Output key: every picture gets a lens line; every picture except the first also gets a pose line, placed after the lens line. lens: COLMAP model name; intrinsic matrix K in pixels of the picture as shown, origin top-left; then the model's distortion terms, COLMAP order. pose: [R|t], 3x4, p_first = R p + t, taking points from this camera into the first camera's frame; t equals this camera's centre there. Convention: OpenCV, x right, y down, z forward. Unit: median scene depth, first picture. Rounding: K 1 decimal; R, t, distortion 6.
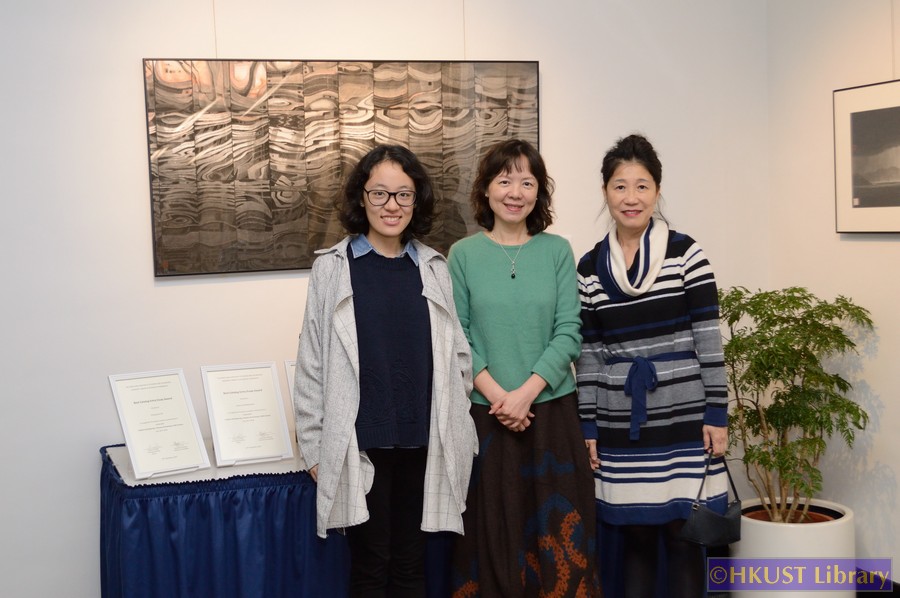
lens RADIAL K [[1275.9, 0, 478.0], [0, 1275.9, 300.8], [0, 0, 1]] dist [-0.006003, -0.004607]
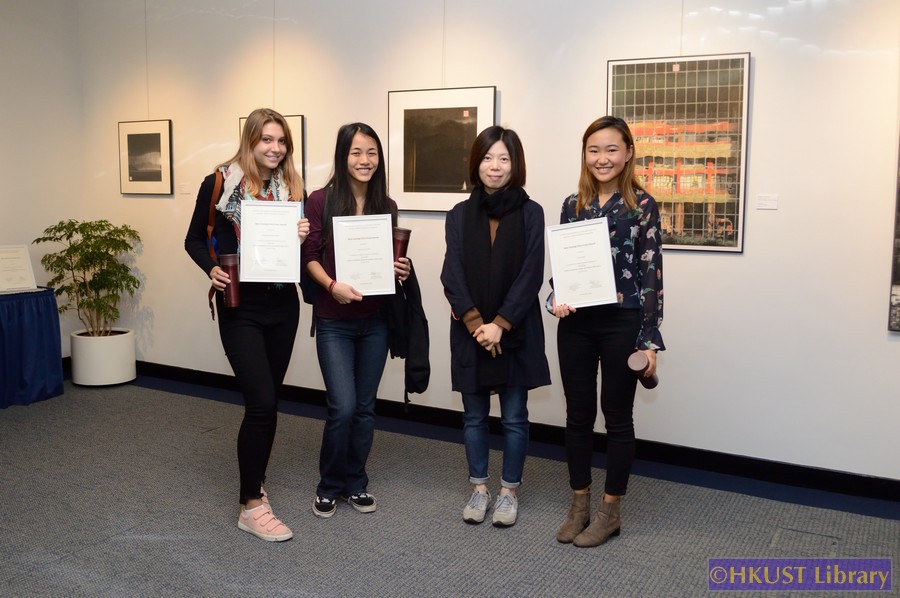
lens RADIAL K [[893.2, 0, 450.0], [0, 893.2, 299.0], [0, 0, 1]] dist [-0.076218, 0.021382]
pose [[0.785310, -0.040091, 0.617803, -0.183446], [0.009017, 0.998536, 0.053336, 0.044134], [-0.619037, -0.036314, 0.784522, -0.430987]]
